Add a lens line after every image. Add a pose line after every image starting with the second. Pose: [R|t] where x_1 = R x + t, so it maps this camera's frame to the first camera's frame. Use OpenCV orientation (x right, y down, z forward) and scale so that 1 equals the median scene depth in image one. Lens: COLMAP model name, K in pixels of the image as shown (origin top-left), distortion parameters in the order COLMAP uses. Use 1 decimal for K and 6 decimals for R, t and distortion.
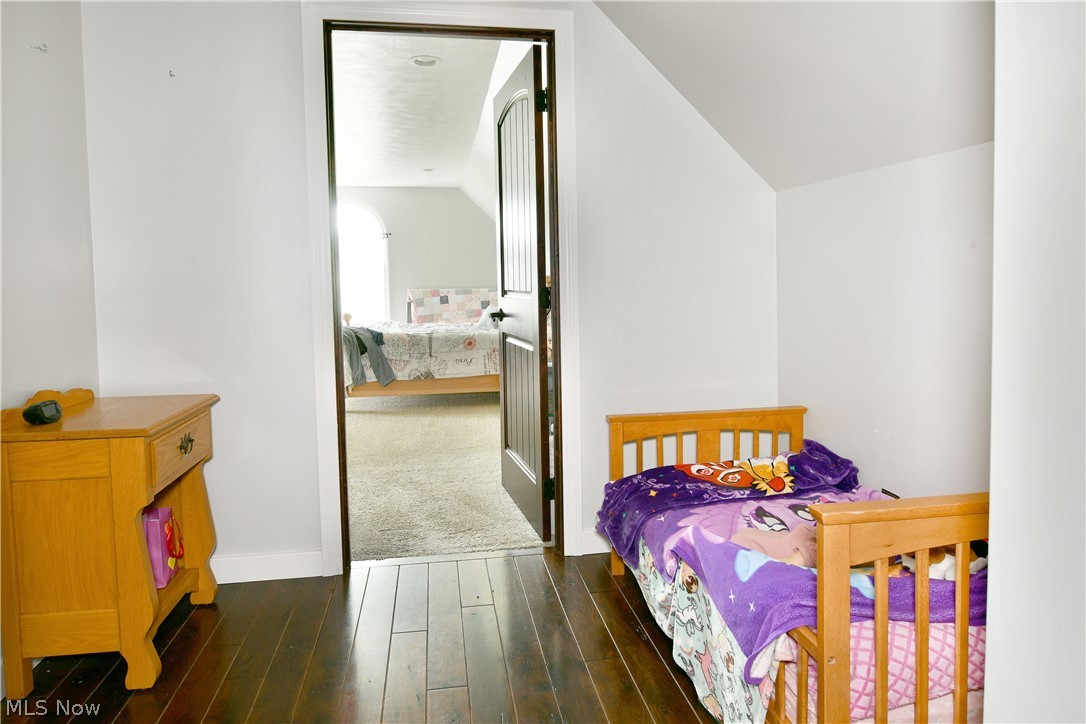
lens RADIAL K [[655.2, 0, 537.0], [0, 655.2, 358.2], [0, 0, 1]] dist [-0.013266, -0.005775]
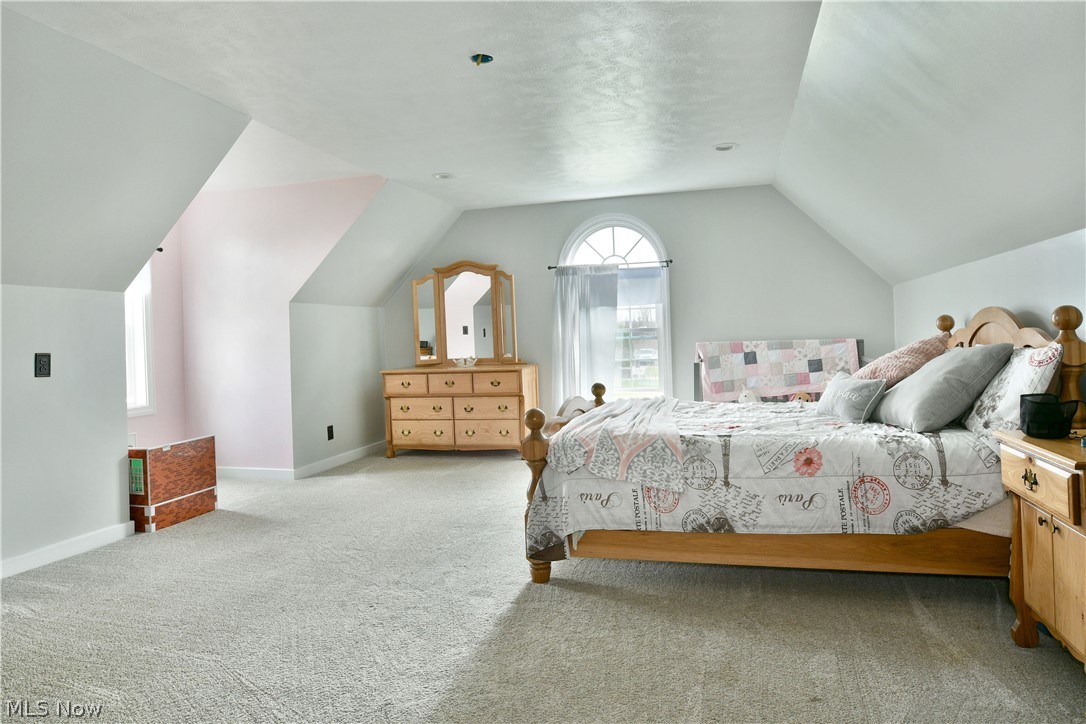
lens RADIAL K [[655.2, 0, 537.0], [0, 655.2, 358.2], [0, 0, 1]] dist [-0.013266, -0.005775]
pose [[0.899929, -0.015219, -0.435771, -0.070523], [-0.014821, 0.997746, -0.065453, -0.064559], [0.435784, 0.065361, 0.897675, 0.462293]]
